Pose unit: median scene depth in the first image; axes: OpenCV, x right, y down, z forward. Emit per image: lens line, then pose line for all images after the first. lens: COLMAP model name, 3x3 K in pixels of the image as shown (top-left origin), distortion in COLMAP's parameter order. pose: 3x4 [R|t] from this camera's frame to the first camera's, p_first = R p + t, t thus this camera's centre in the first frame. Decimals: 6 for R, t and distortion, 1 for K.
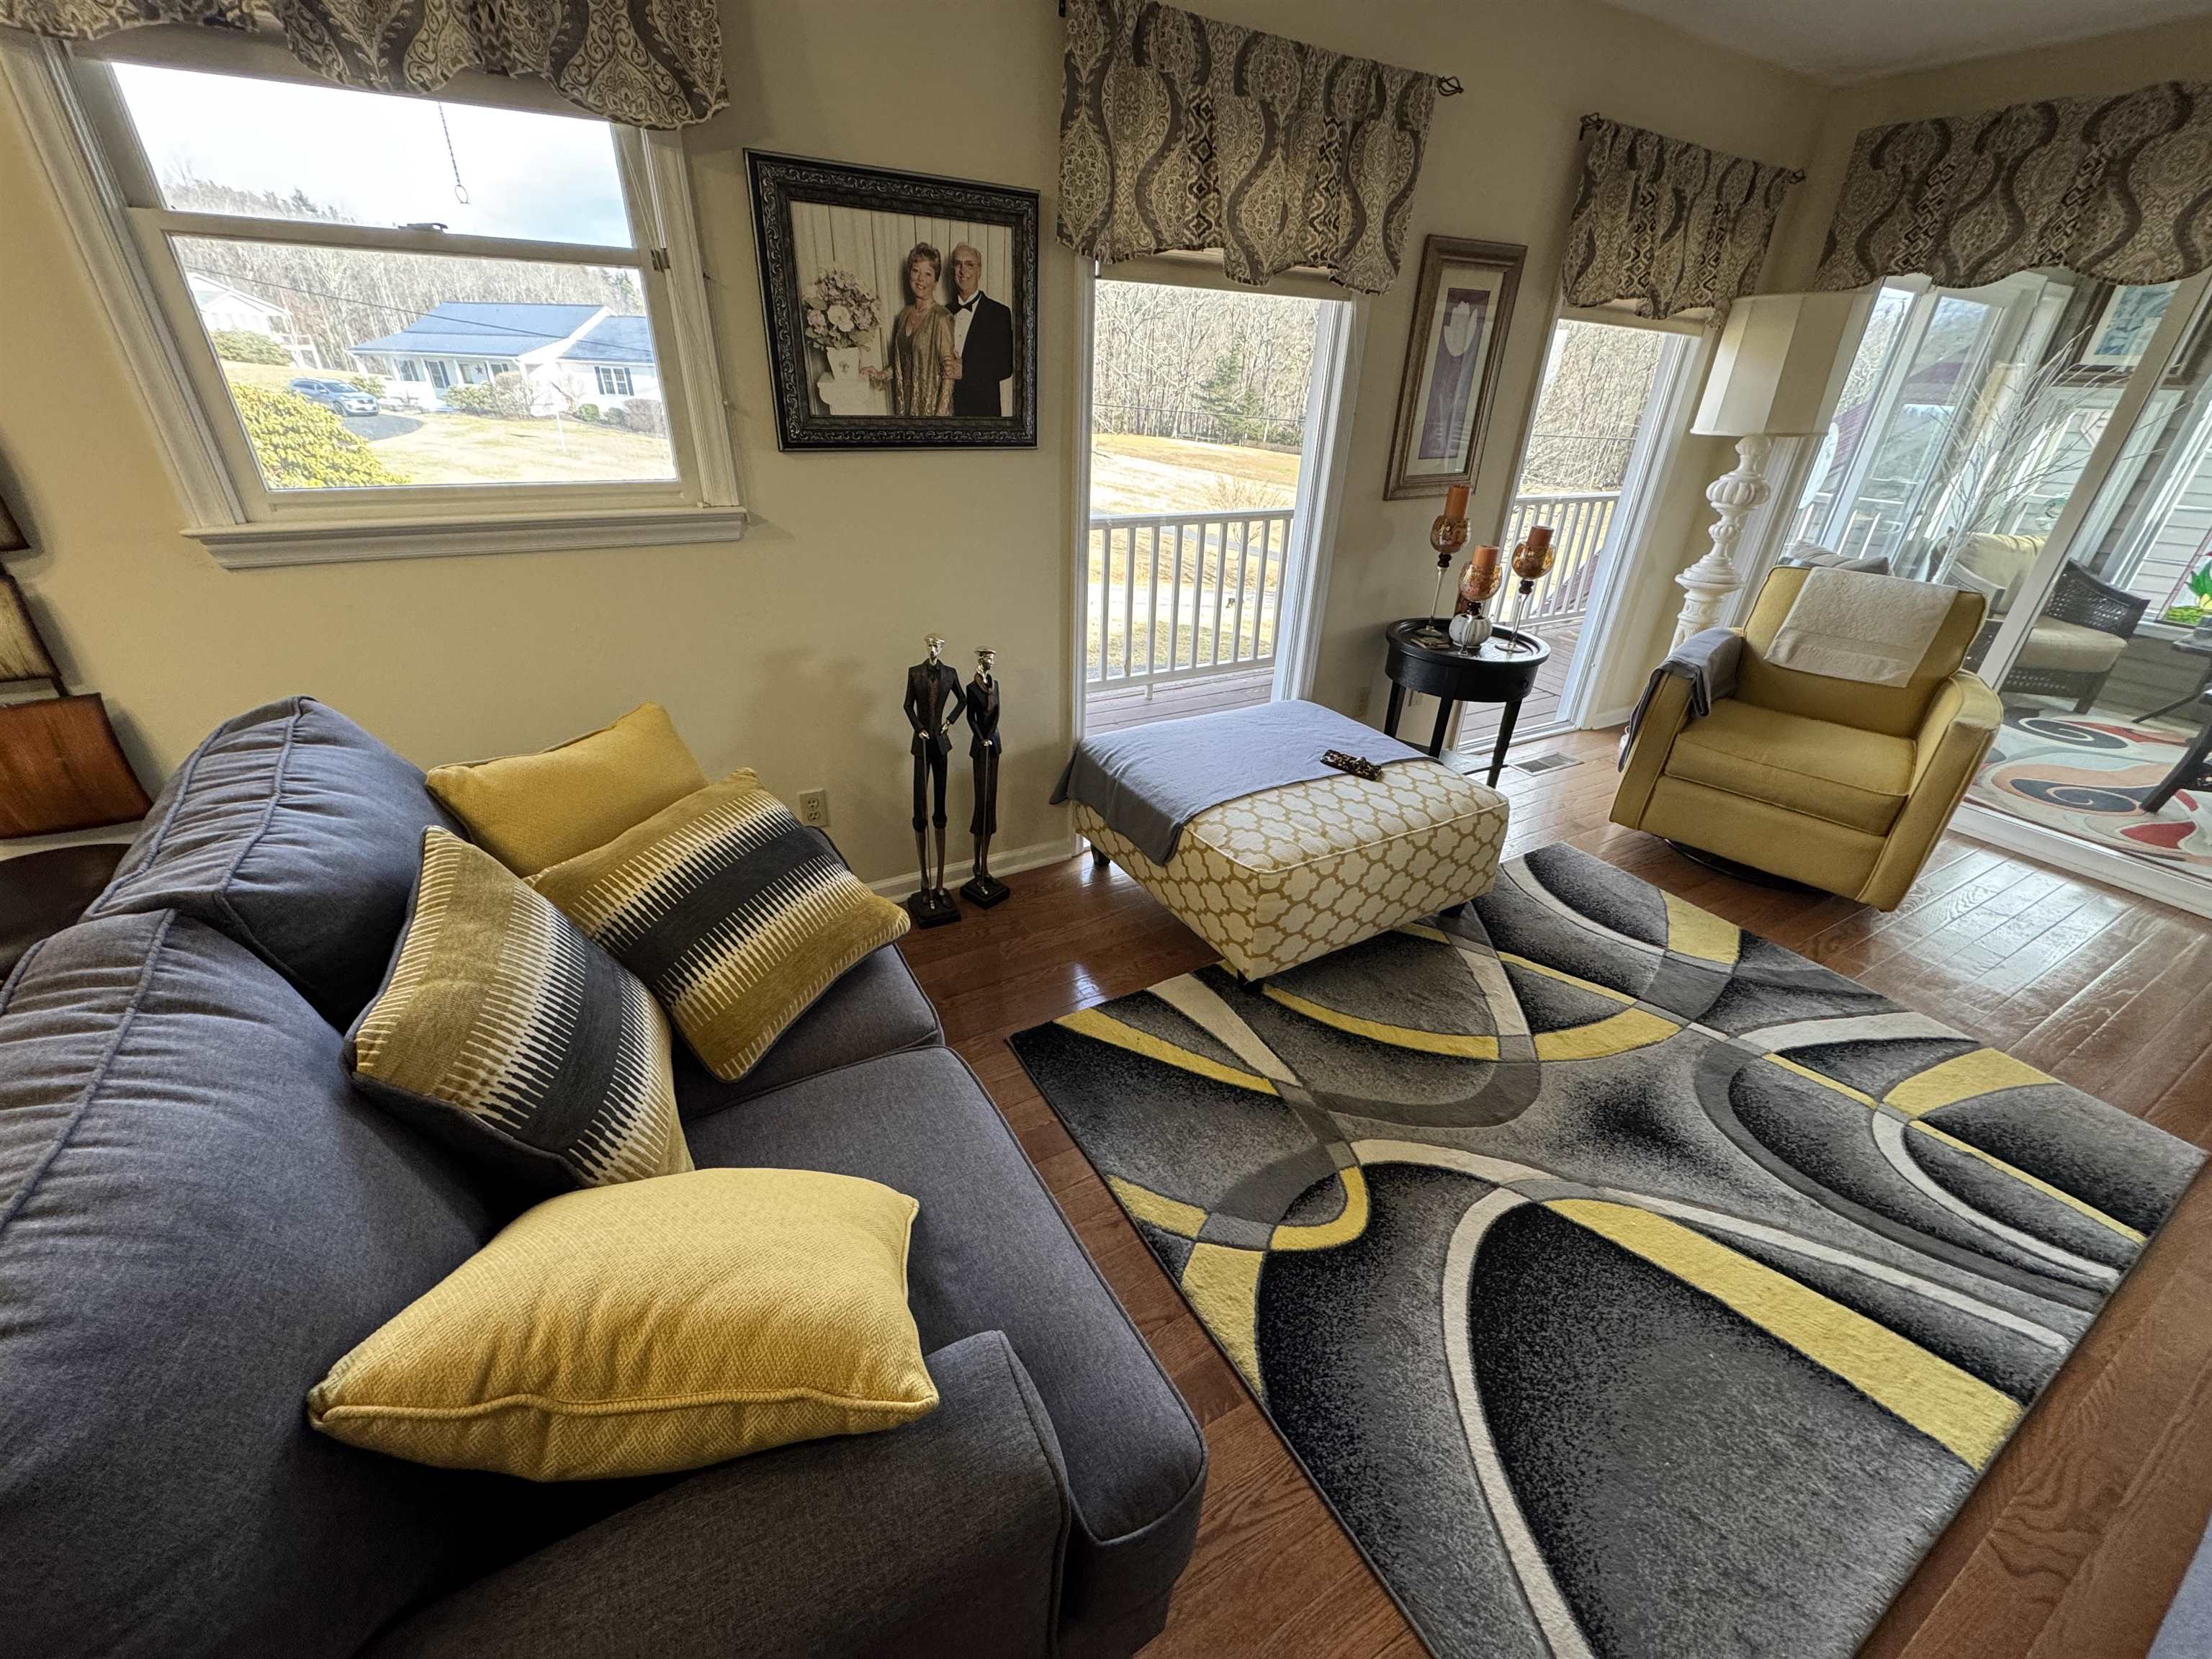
lens RADIAL K [[876.6, 0, 1102.8], [0, 876.6, 826.9], [0, 0, 1]] dist [-0.001665, 0.000206]
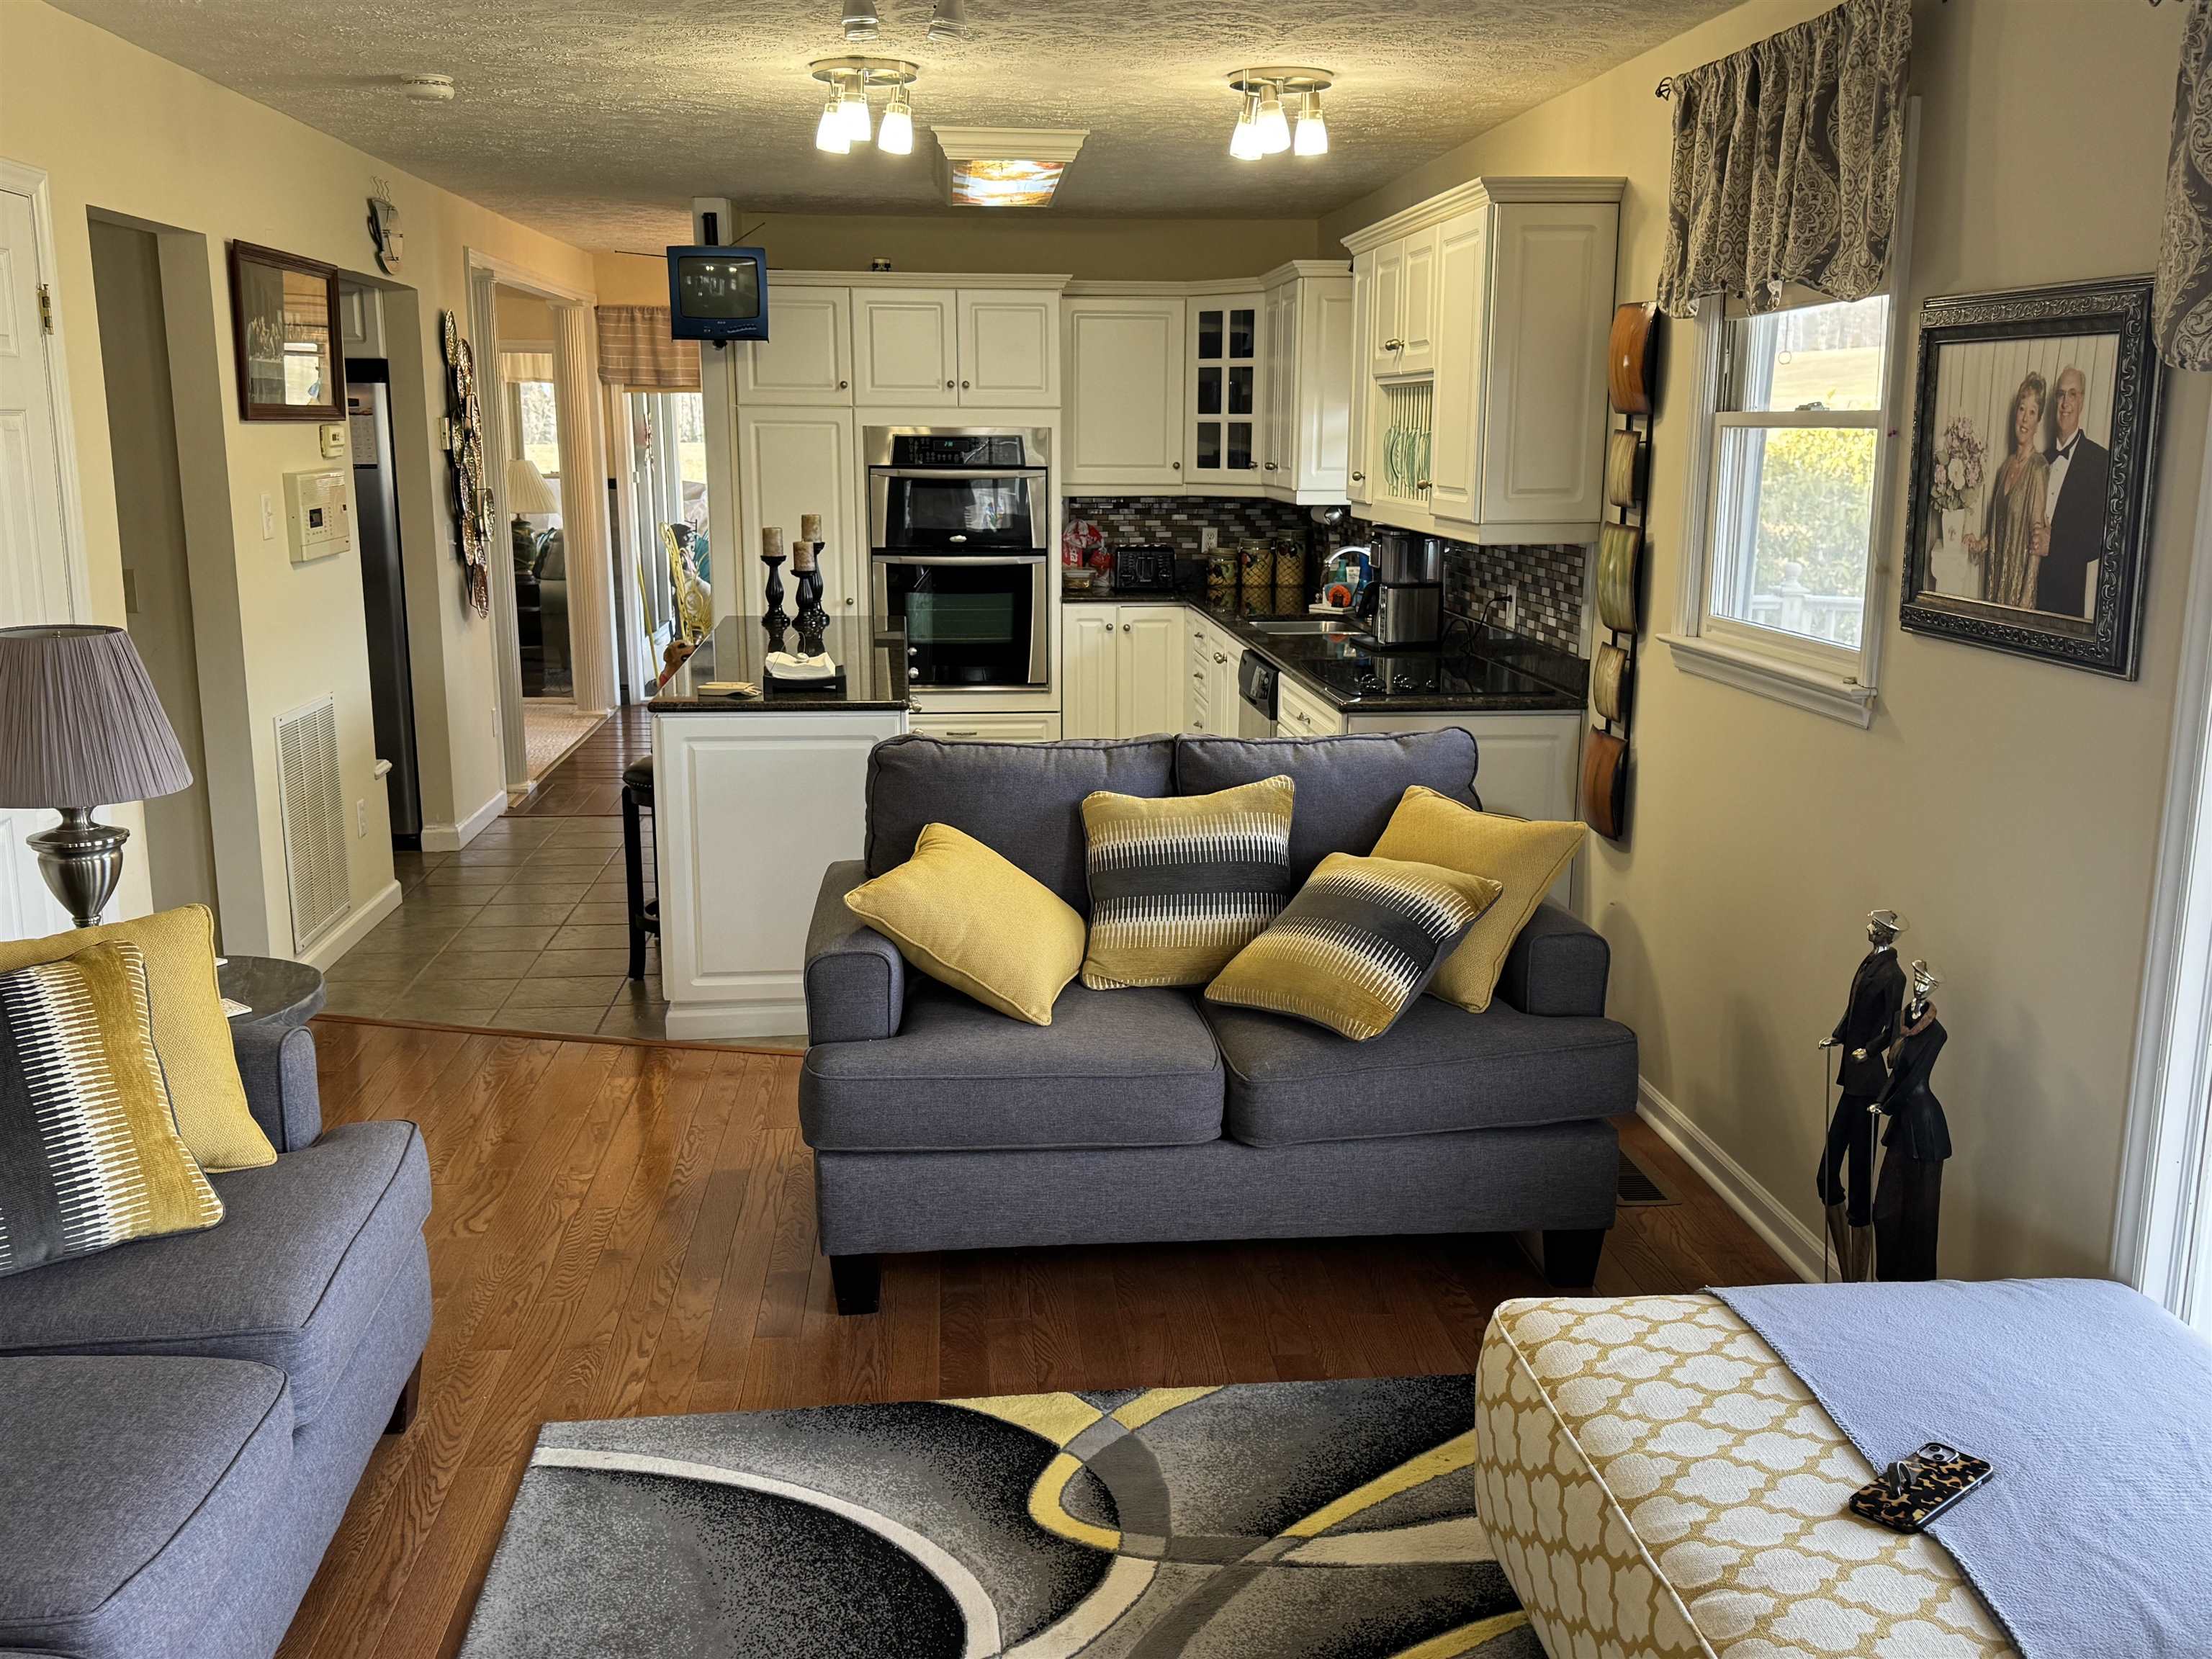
lens RADIAL K [[1945.0, 0, 1115.0], [0, 1945.0, 826.5], [0, 0, 1]] dist [0.172144, -0.355684]
pose [[-0.411633, 0.149372, -0.899025, 1.409356], [-0.440443, 0.831017, 0.339736, -0.544722], [0.797852, 0.535816, -0.276285, 0.975129]]
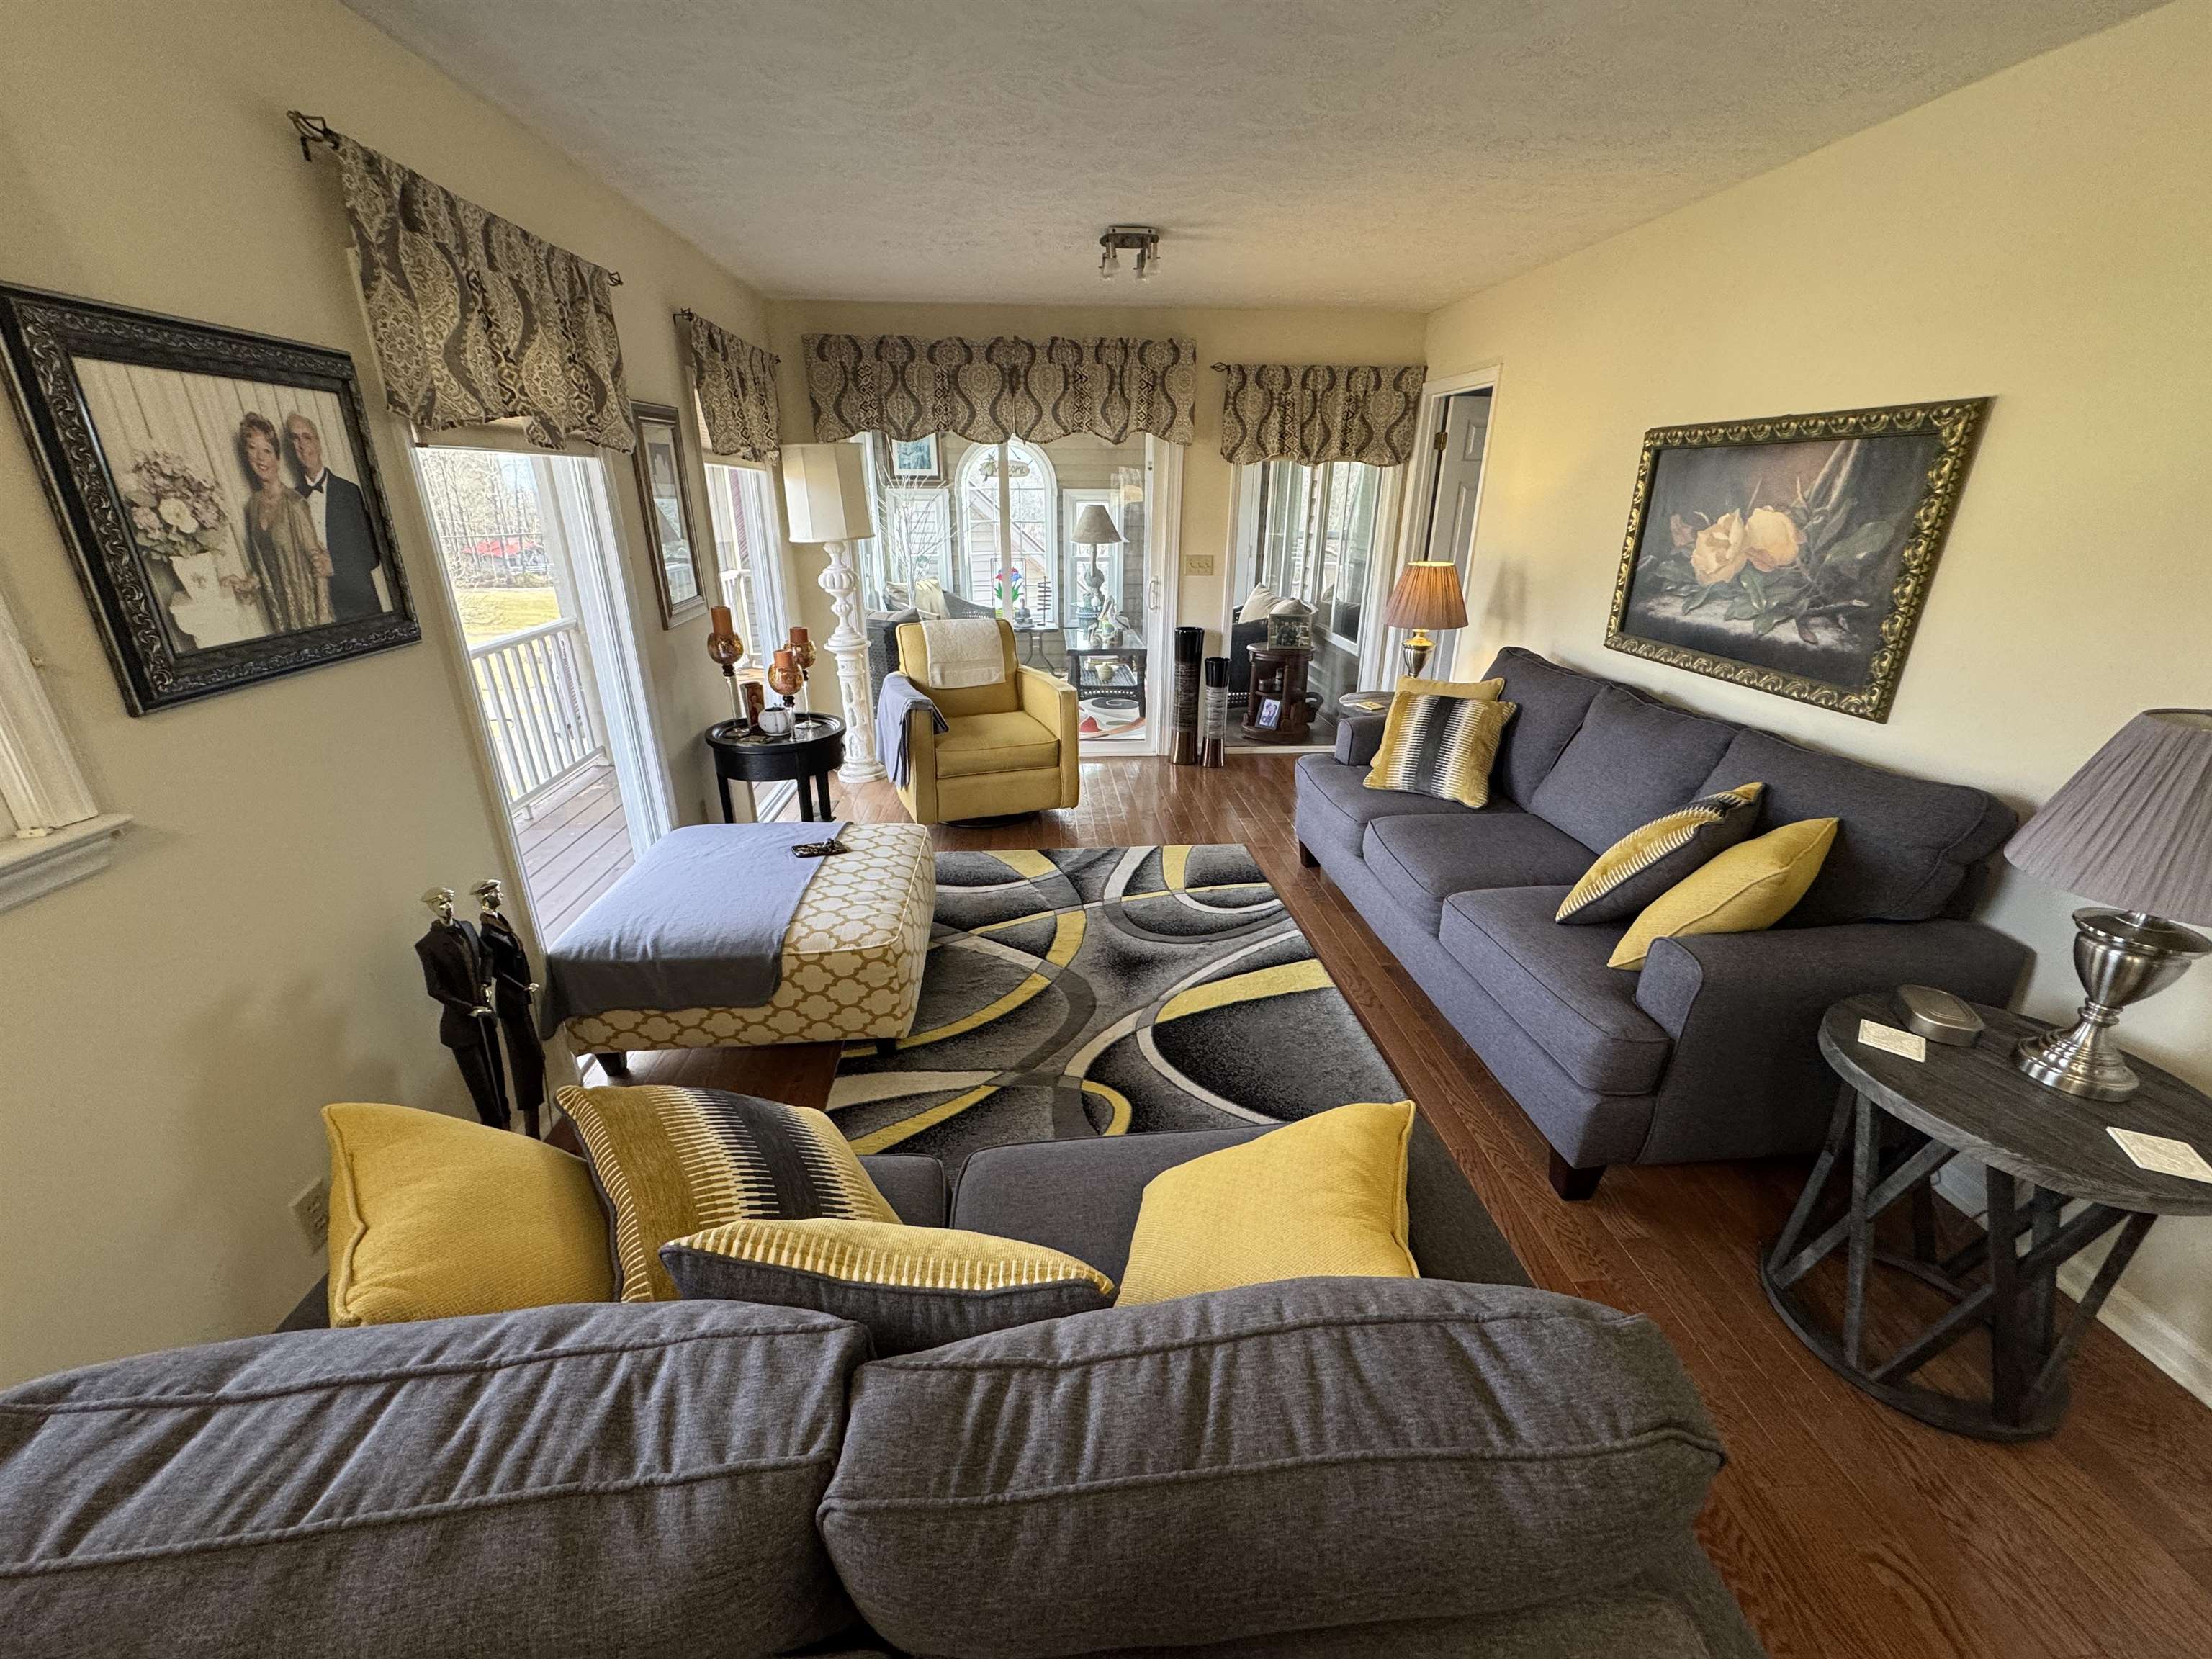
lens RADIAL K [[876.6, 0, 1102.8], [0, 876.6, 826.9], [0, 0, 1]] dist [-0.001665, 0.000206]
pose [[0.422720, -0.358663, 0.832267, -0.602468], [0.429398, 0.887992, 0.164580, -0.152768], [-0.798076, 0.287803, 0.529381, 0.118019]]
